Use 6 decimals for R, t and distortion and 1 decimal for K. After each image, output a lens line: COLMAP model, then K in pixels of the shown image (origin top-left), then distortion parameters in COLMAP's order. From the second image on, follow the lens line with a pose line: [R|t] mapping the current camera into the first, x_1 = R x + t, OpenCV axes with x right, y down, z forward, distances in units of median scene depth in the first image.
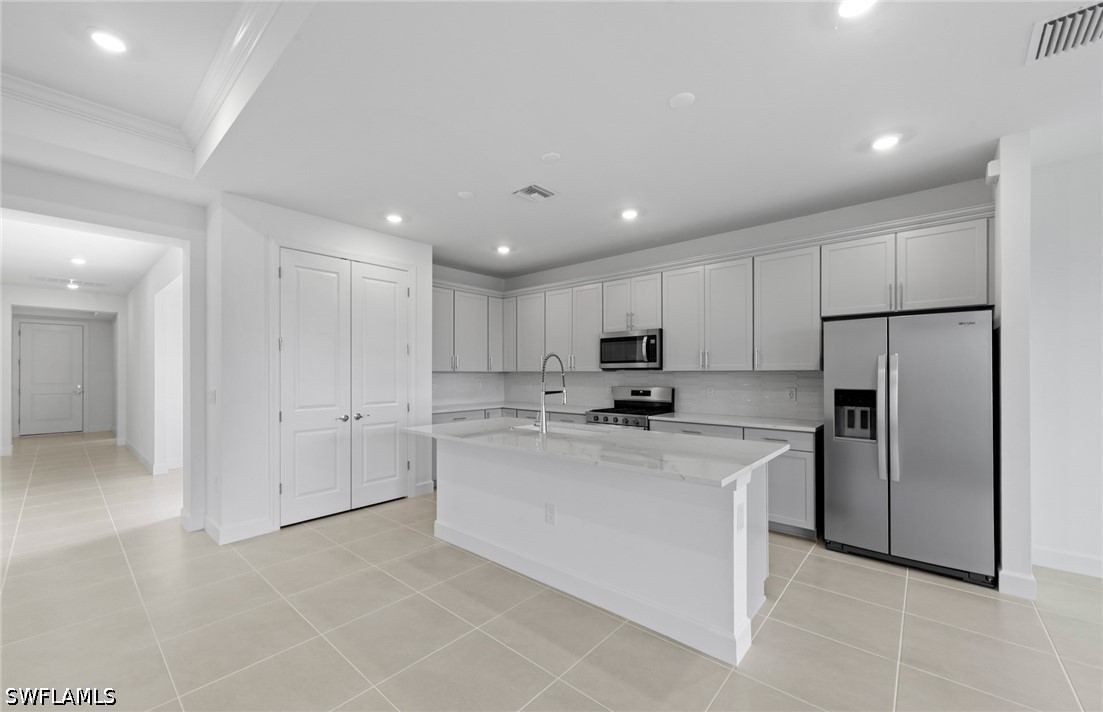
lens RADIAL K [[431.1, 0, 549.1], [0, 431.1, 372.5], [0, 0, 1]] dist [0.002616, 0.000216]
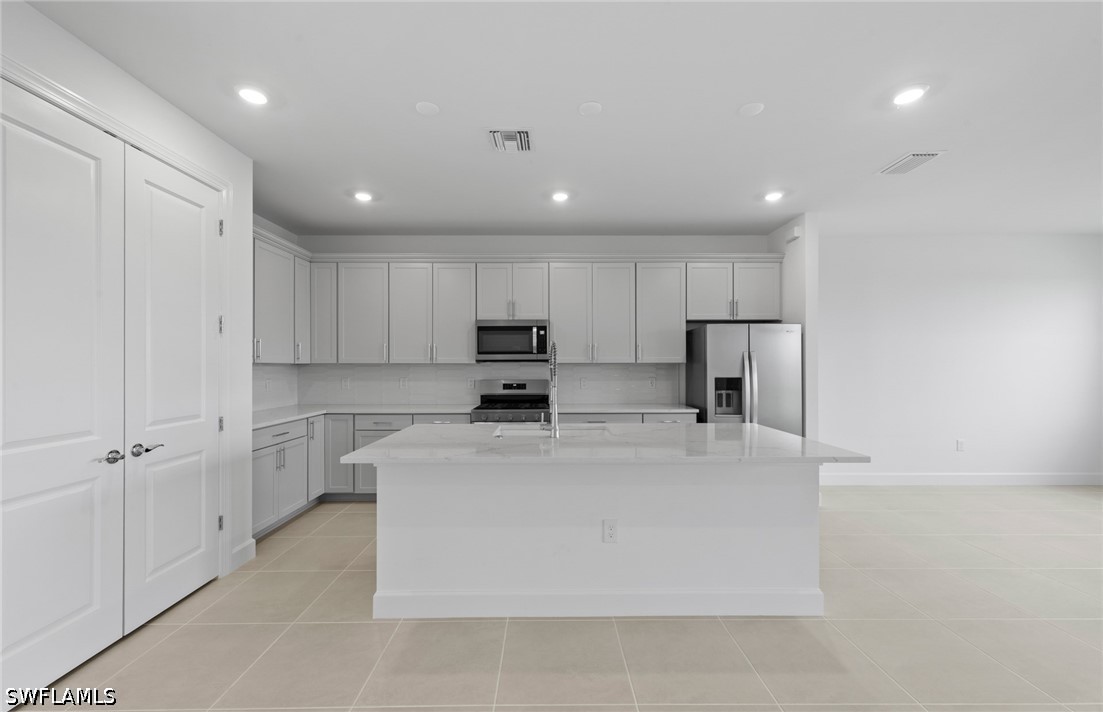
lens RADIAL K [[428.3, 0, 548.4], [0, 428.3, 365.5], [0, 0, 1]] dist [0.003503, 0.000444]
pose [[0.747570, -0.000786, 0.664183, -0.427021], [0.000469, 1.000000, 0.000655, 0.001380], [-0.664183, -0.000178, 0.747570, 0.299322]]
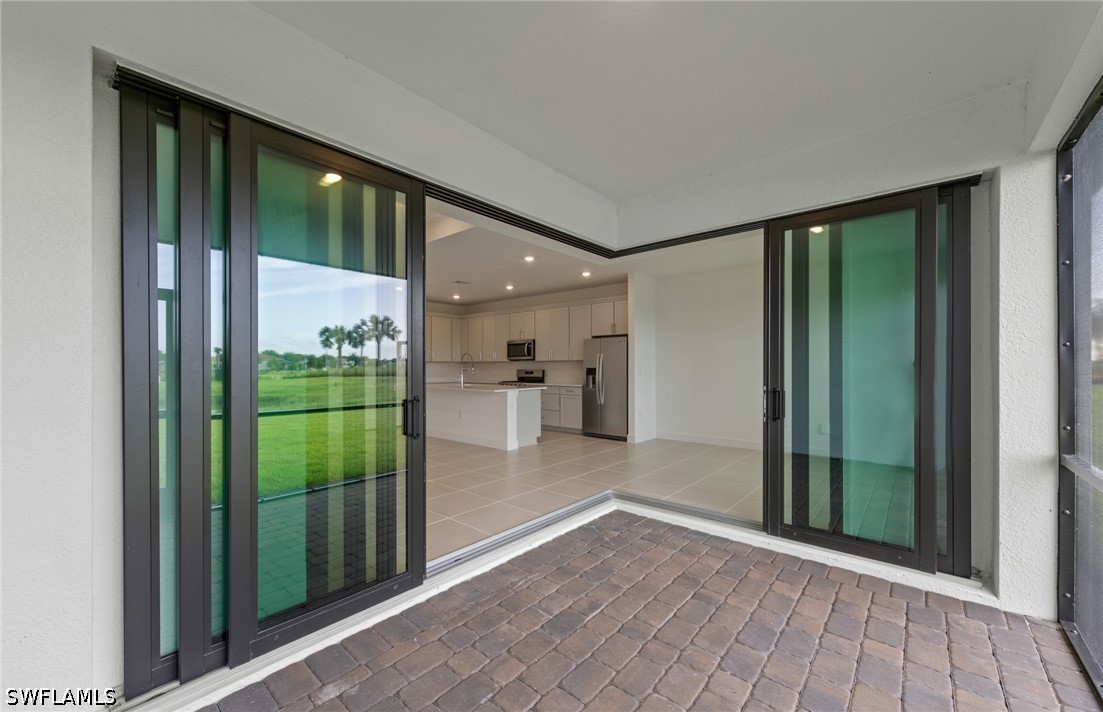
lens RADIAL K [[428.3, 0, 548.4], [0, 428.3, 365.5], [0, 0, 1]] dist [0.003503, 0.000444]
pose [[0.999985, 0.000588, 0.005372, 0.346602], [-0.000582, 0.999999, -0.001061, 0.021695], [-0.005373, 0.001058, 0.999985, -1.060184]]
